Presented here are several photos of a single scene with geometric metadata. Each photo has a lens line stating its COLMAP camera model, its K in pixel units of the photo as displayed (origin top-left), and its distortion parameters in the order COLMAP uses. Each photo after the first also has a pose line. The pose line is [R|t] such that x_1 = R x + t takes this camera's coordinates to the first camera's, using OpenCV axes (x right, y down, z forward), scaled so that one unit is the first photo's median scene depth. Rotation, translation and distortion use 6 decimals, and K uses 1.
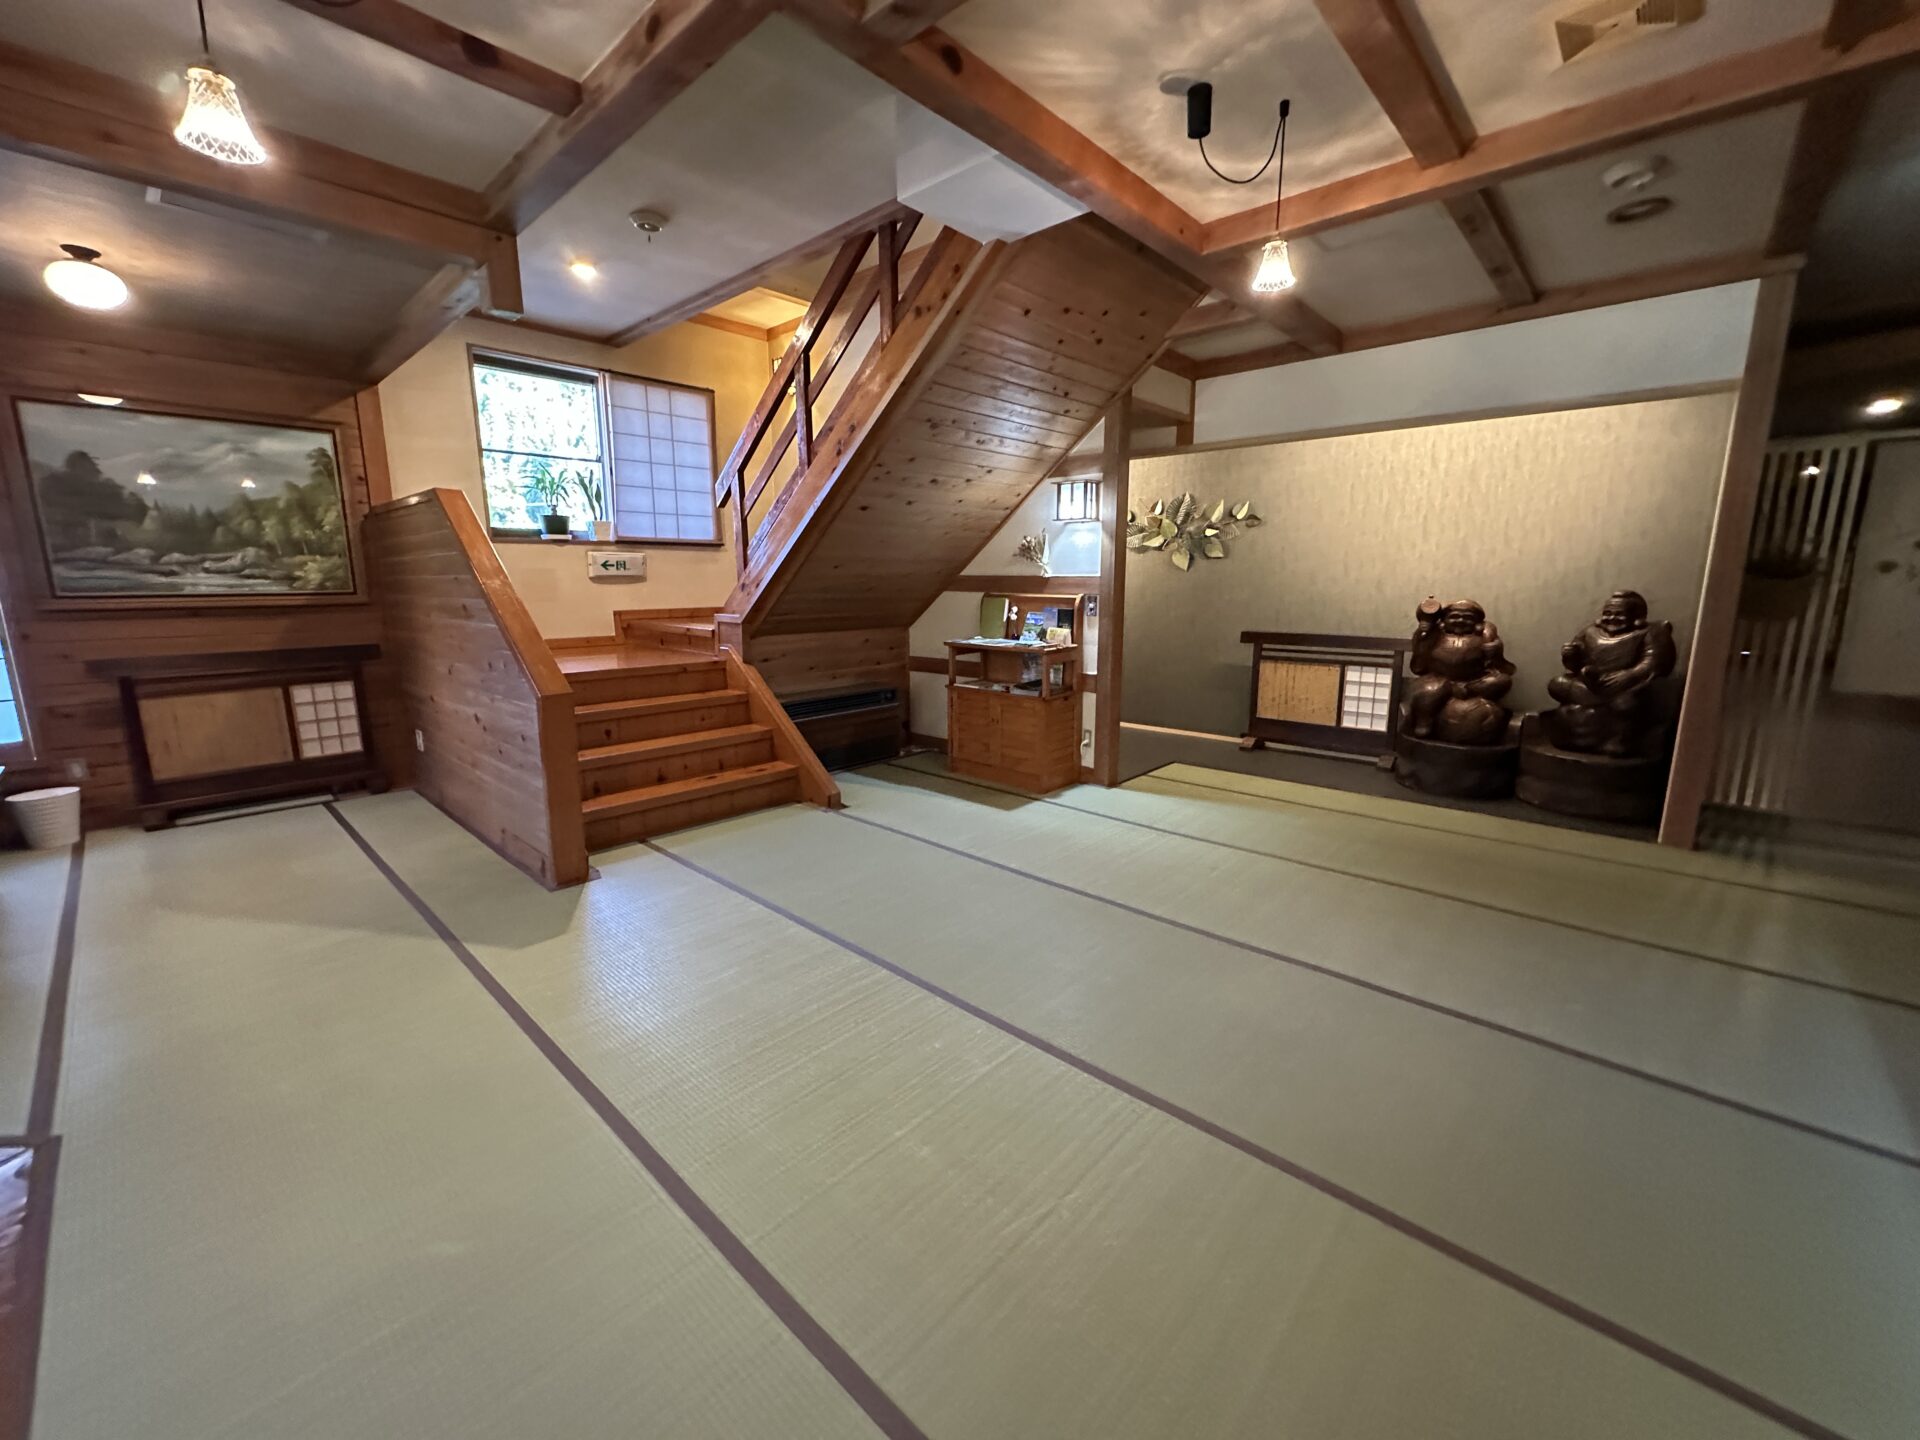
lens RADIAL K [[765.5, 0, 966.1], [0, 765.5, 716.6], [0, 0, 1]] dist [0.000688, -0.000002]
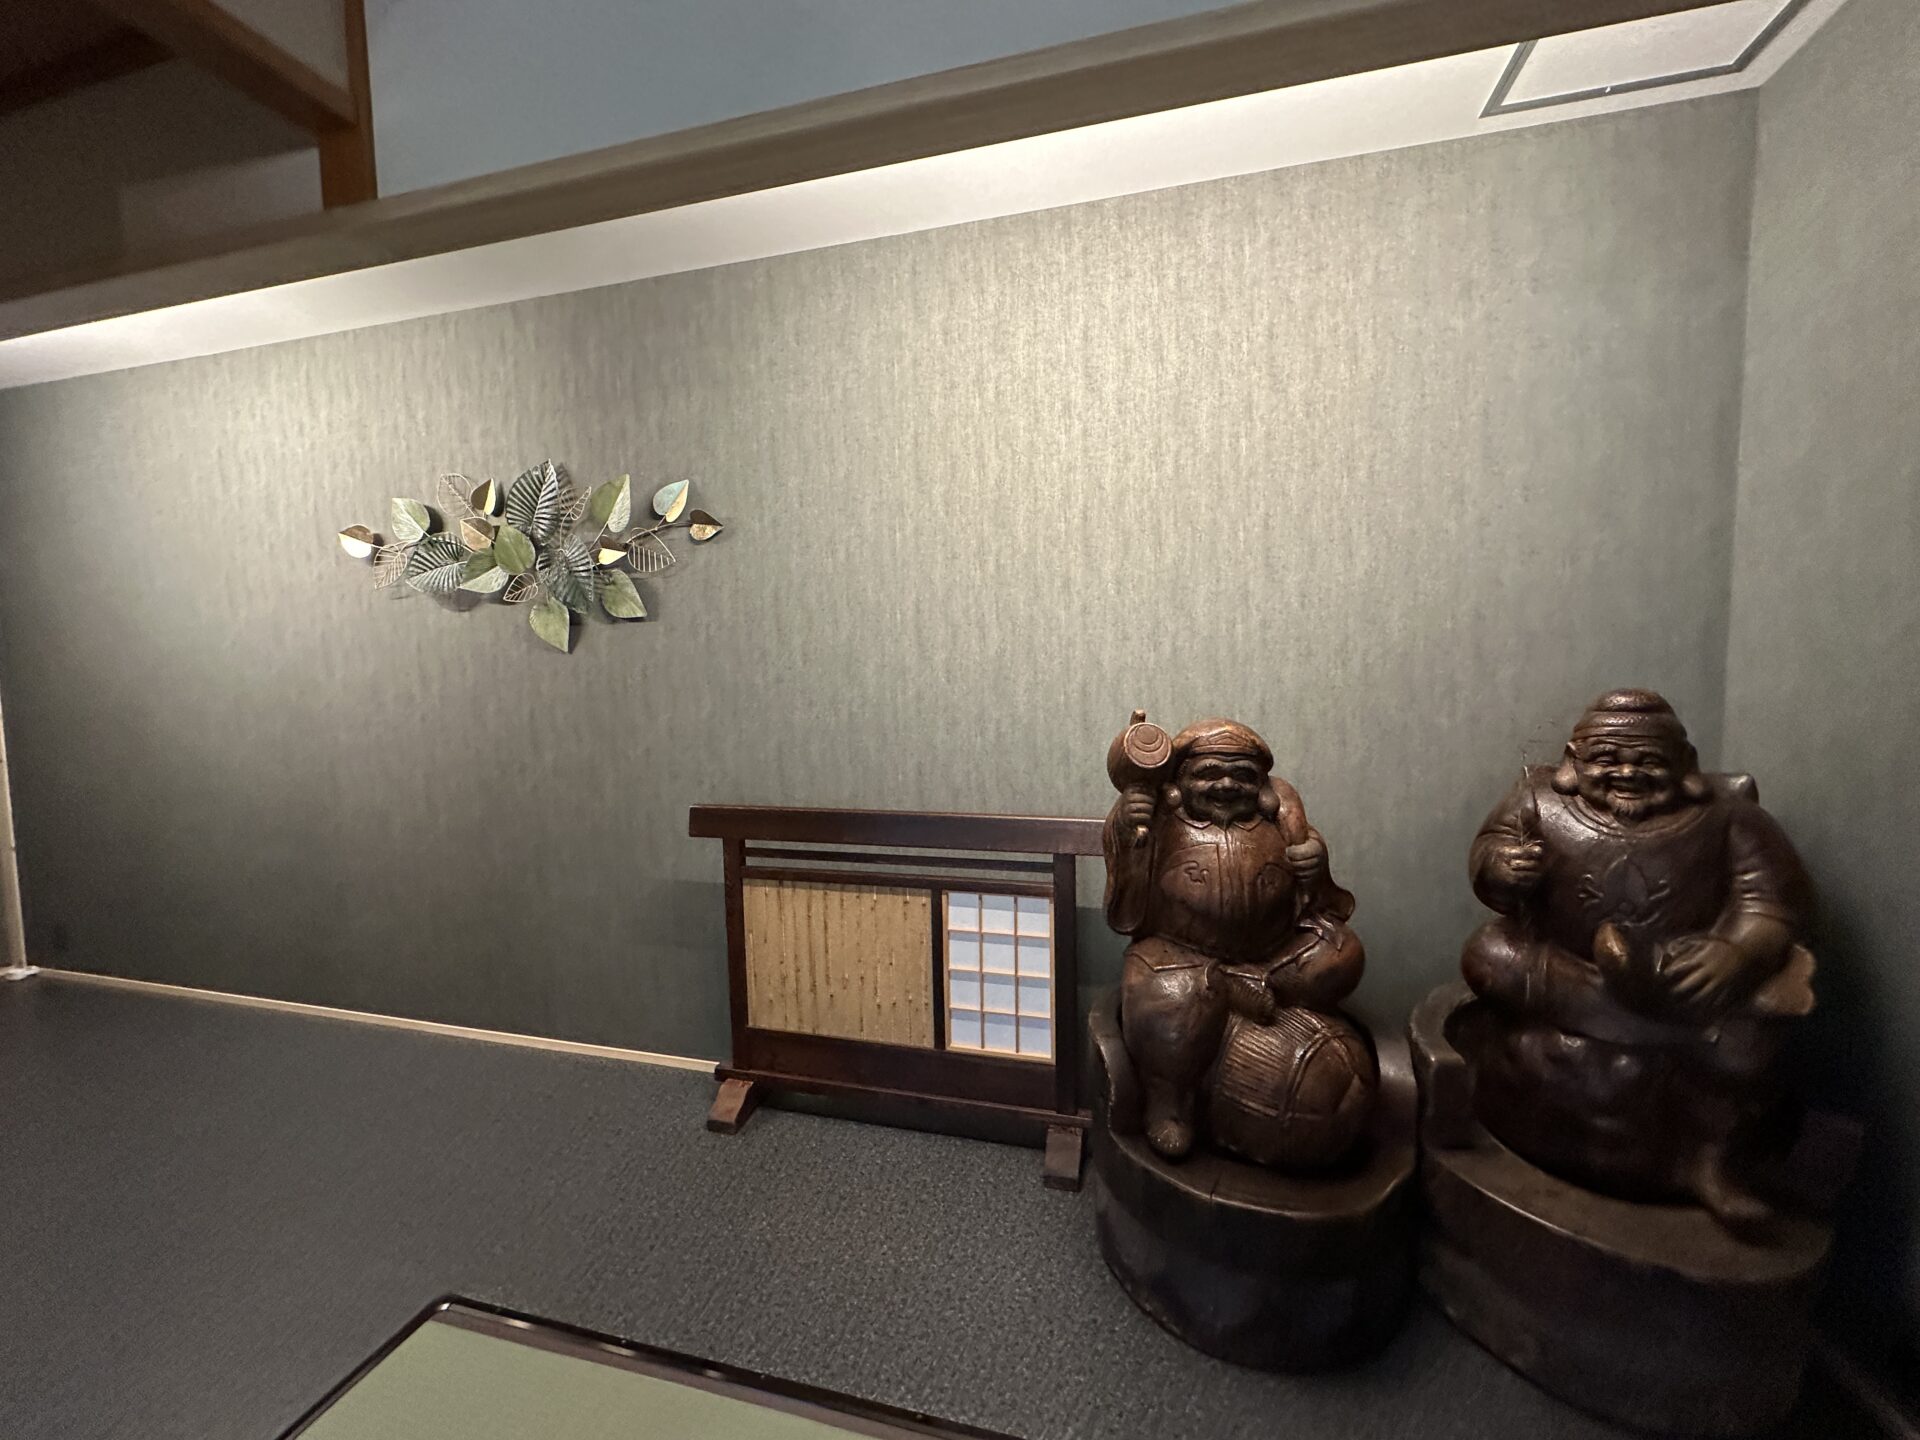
lens RADIAL K [[765.5, 0, 964.7], [0, 765.5, 717.4], [0, 0, 1]] dist [0.000688, -0.000002]
pose [[0.890271, -0.048122, 0.452882, 0.339646], [0.096183, 0.991840, -0.083685, -0.120842], [-0.445159, 0.118062, 0.887634, 0.651256]]
